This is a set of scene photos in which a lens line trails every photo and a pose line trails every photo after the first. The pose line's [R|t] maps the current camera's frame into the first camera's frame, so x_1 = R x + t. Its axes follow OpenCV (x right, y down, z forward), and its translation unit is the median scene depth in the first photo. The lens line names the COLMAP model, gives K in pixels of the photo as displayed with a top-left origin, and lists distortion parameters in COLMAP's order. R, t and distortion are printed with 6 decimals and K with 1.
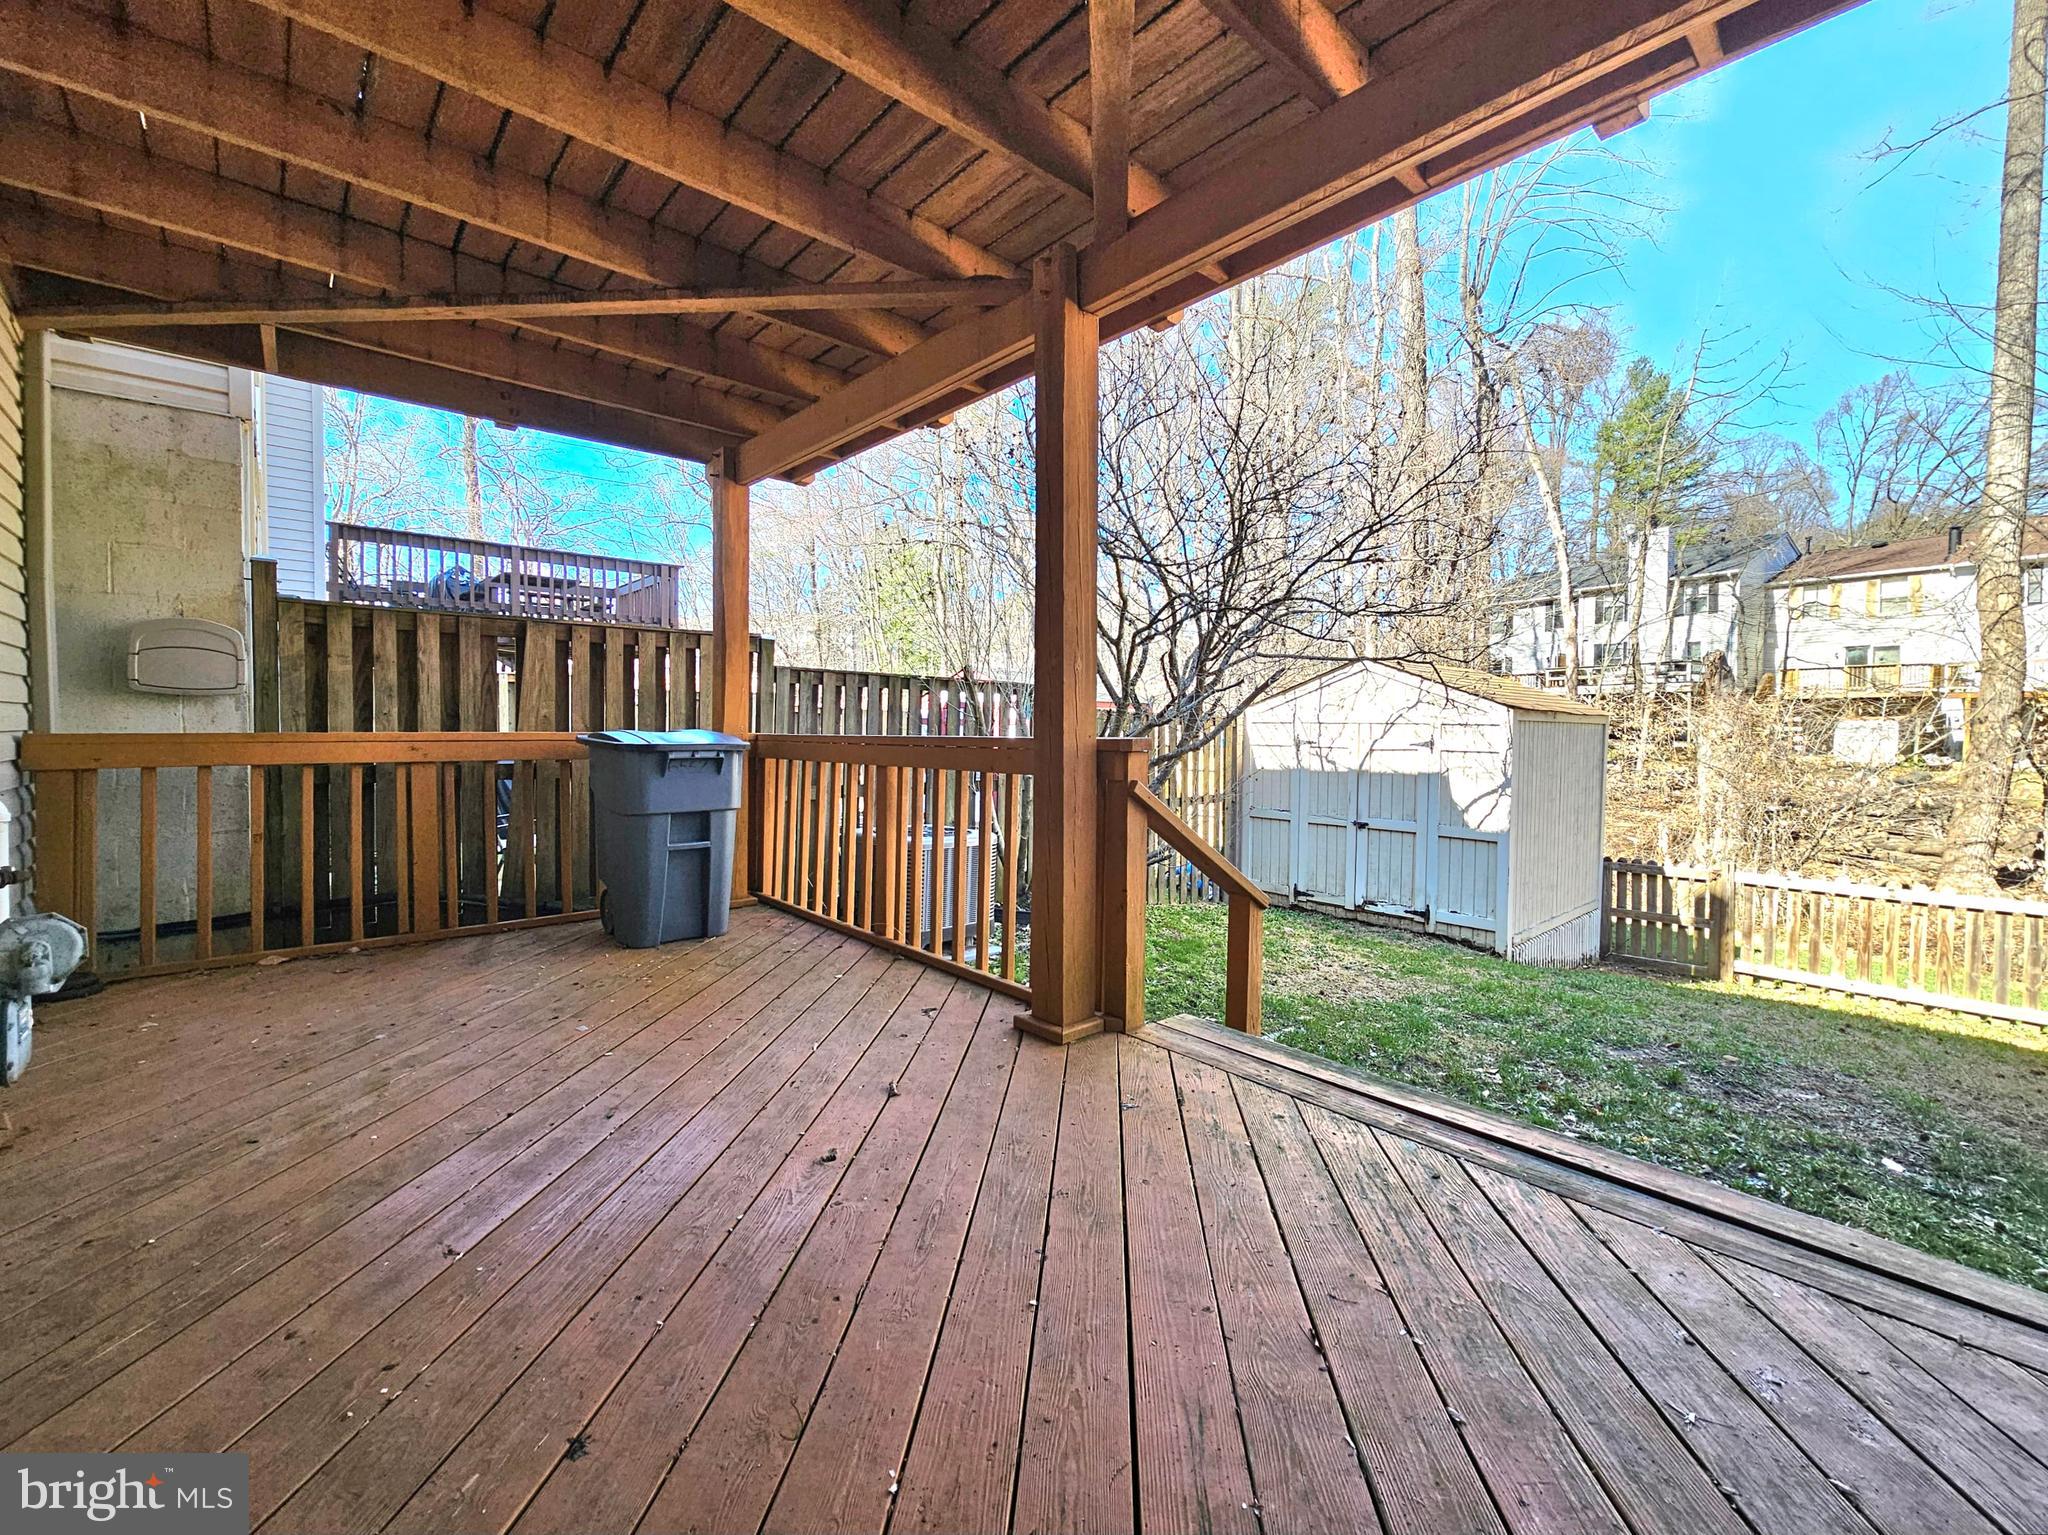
lens RADIAL K [[807.6, 0, 1061.7], [0, 807.6, 765.1], [0, 0, 1]] dist [0.003772, 0.000168]
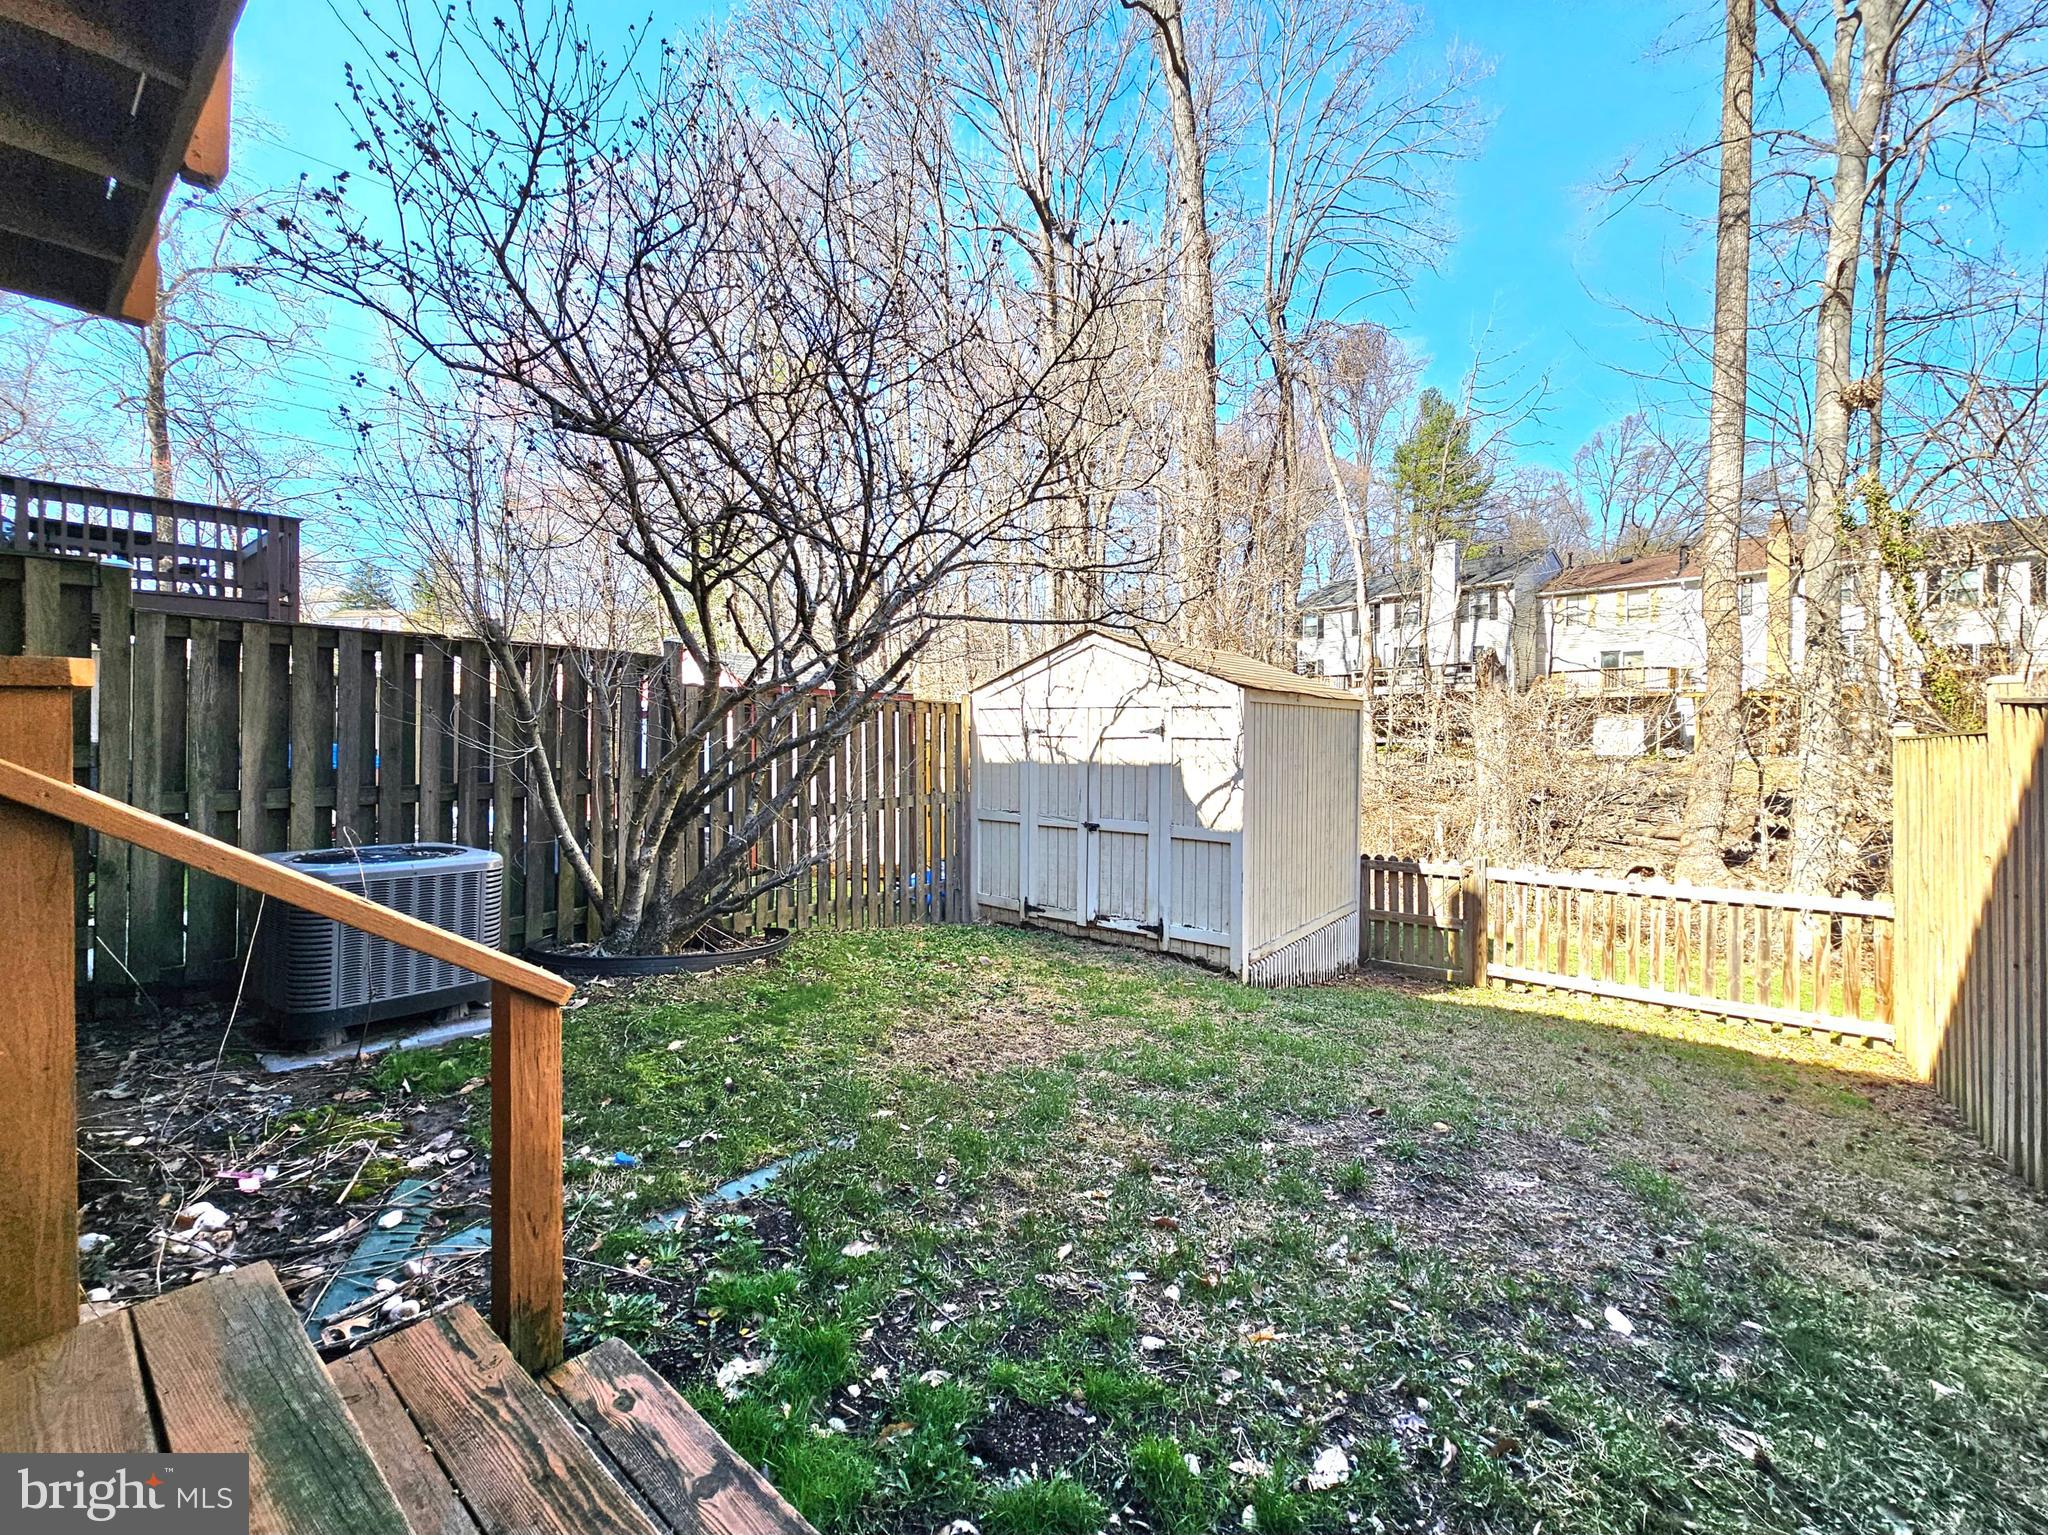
lens RADIAL K [[808.3, 0, 1035.0], [0, 808.3, 757.4], [0, 0, 1]] dist [0.000444, 0.000127]
pose [[0.988174, -0.010485, 0.152979, 0.178401], [0.012459, 0.999851, -0.011949, 0.010292], [-0.152831, 0.013713, 0.988157, 0.161066]]
